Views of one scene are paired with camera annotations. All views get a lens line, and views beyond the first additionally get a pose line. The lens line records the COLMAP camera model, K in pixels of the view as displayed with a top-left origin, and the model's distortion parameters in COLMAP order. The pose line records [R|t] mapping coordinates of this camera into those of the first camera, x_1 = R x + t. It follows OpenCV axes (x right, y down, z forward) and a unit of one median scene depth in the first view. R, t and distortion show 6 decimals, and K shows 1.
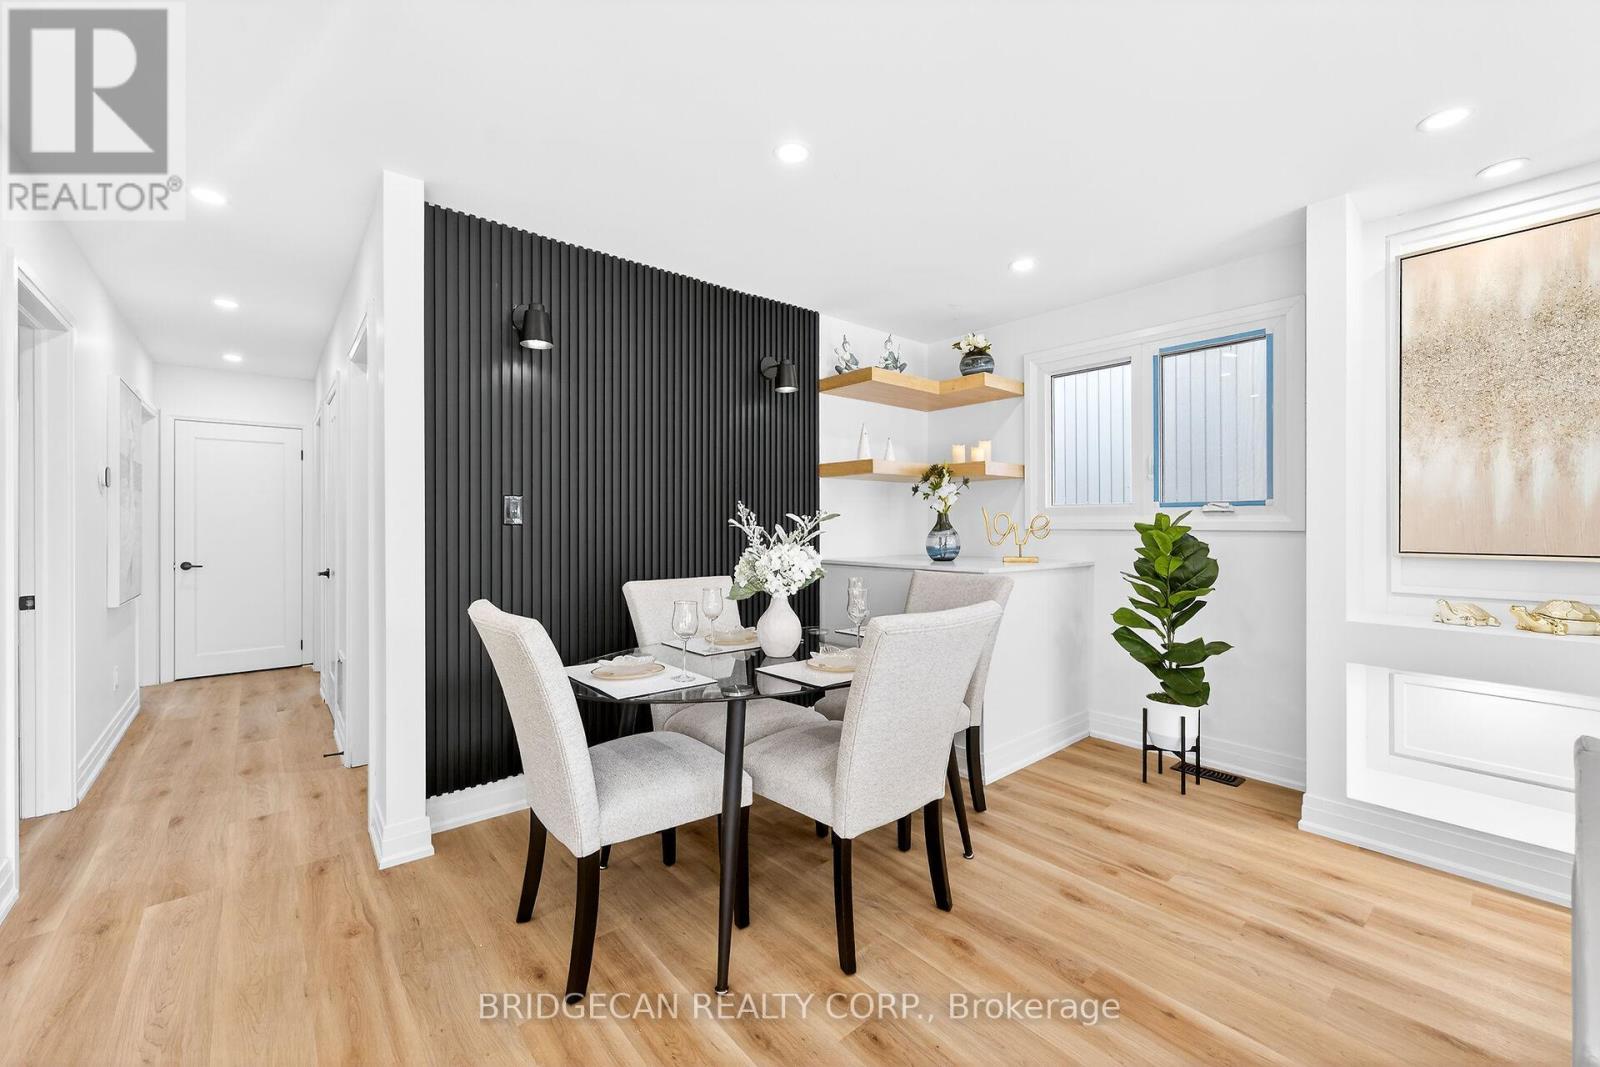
lens RADIAL K [[650.2, 0, 785.6], [0, 650.2, 503.5], [0, 0, 1]] dist [-0.001084, -0.000114]
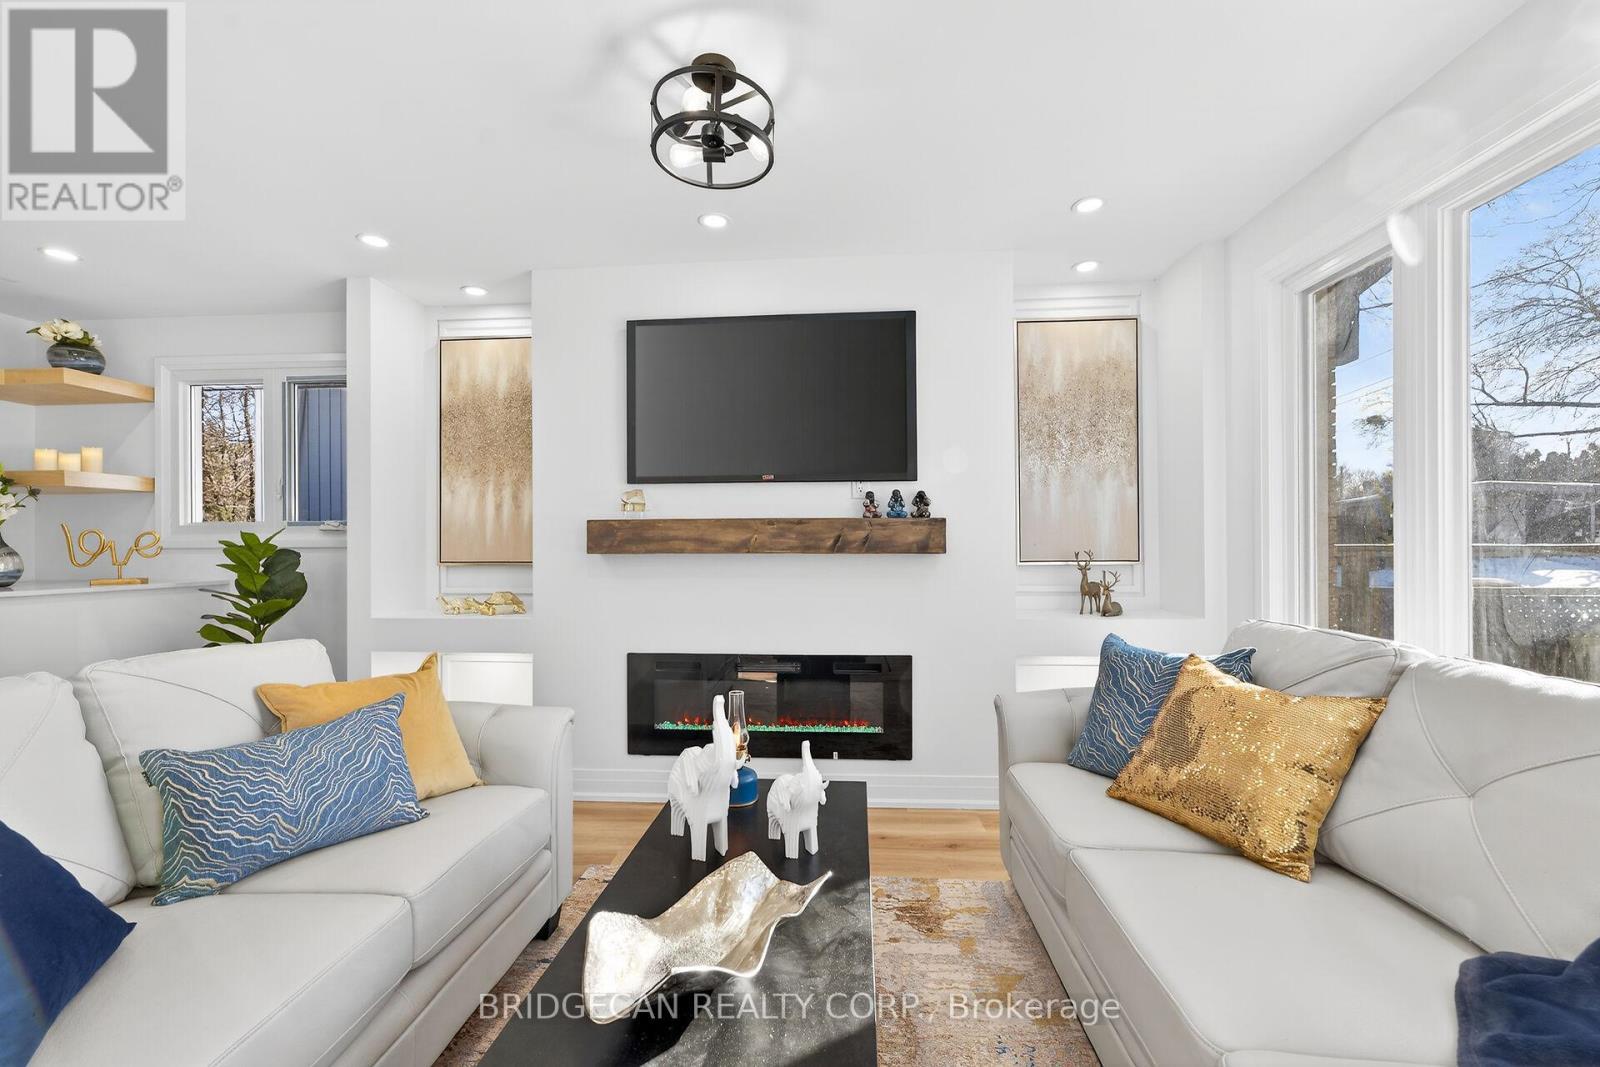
lens RADIAL K [[646.4, 0, 800.0], [0, 646.4, 533.5], [0, 0, 1]] dist [-0.001537, 0.005367]
pose [[0.687217, 0.006581, 0.726422, 0.389242], [-0.016094, 0.999851, 0.006167, -0.002102], [-0.726274, -0.015929, 0.687221, -0.351379]]
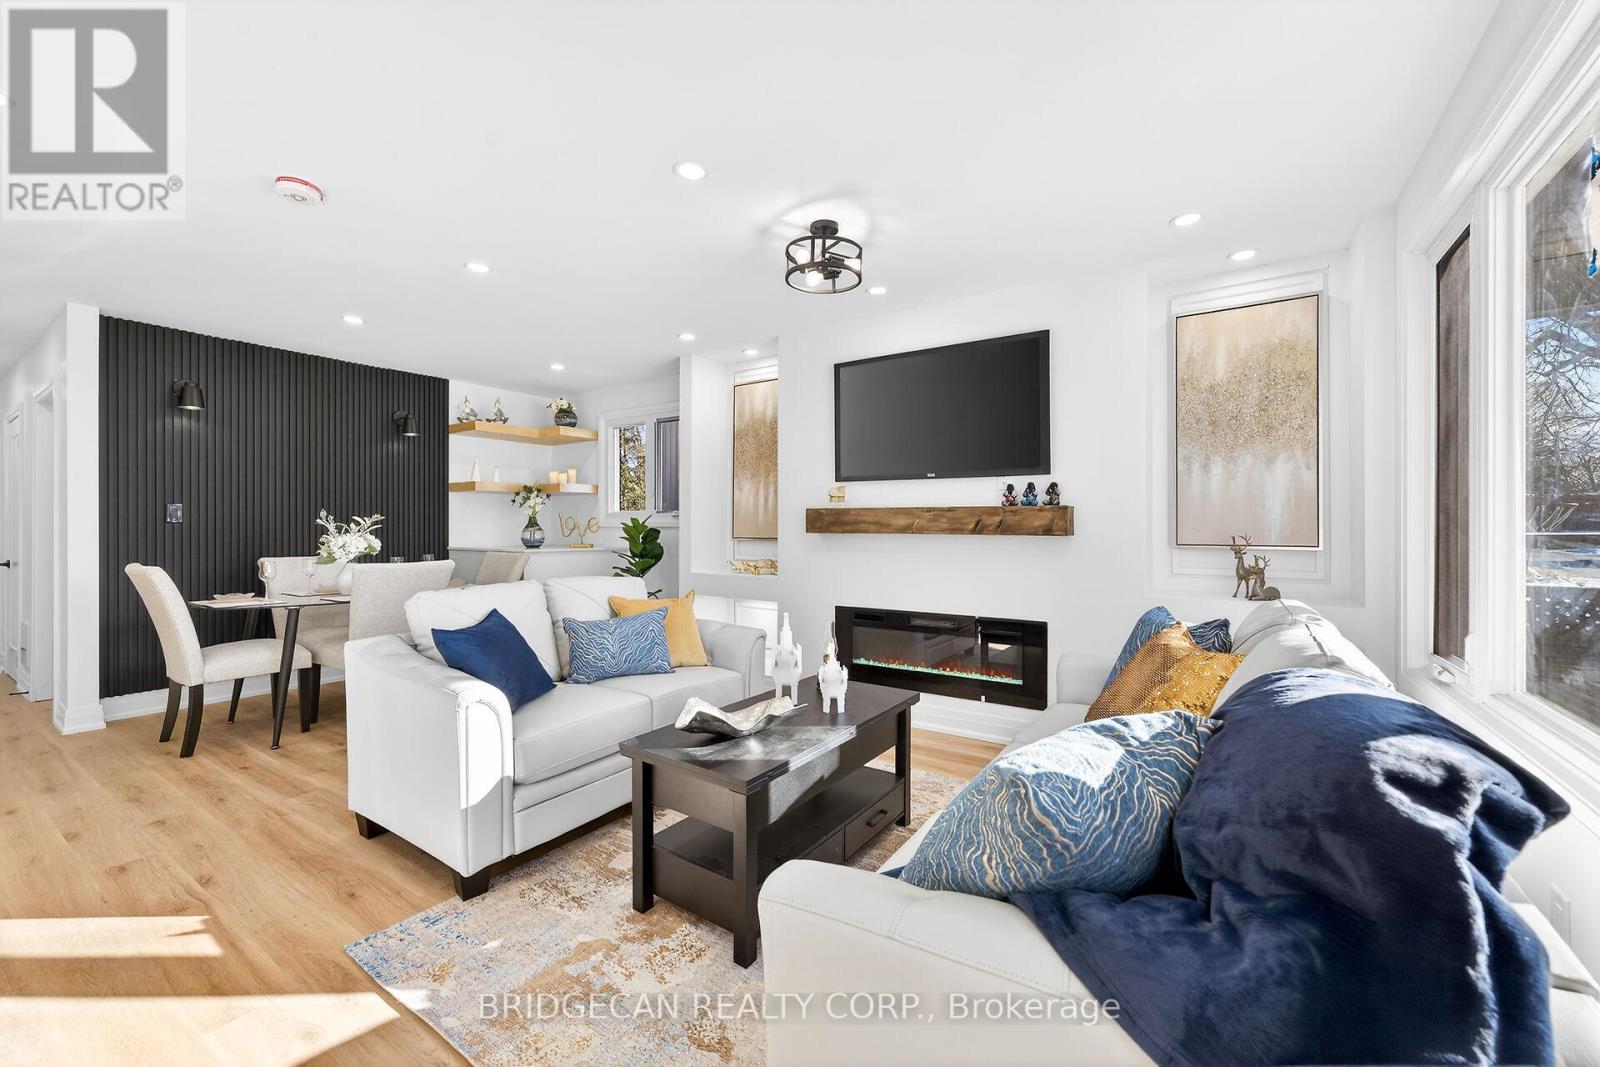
lens RADIAL K [[645.6, 0, 798.8], [0, 645.6, 512.6], [0, 0, 1]] dist [-0.000409, -0.000058]
pose [[0.958013, 0.006060, 0.286661, 0.457246], [-0.008766, 0.999928, 0.008159, -0.013628], [-0.286591, -0.010330, 0.957997, -0.724663]]
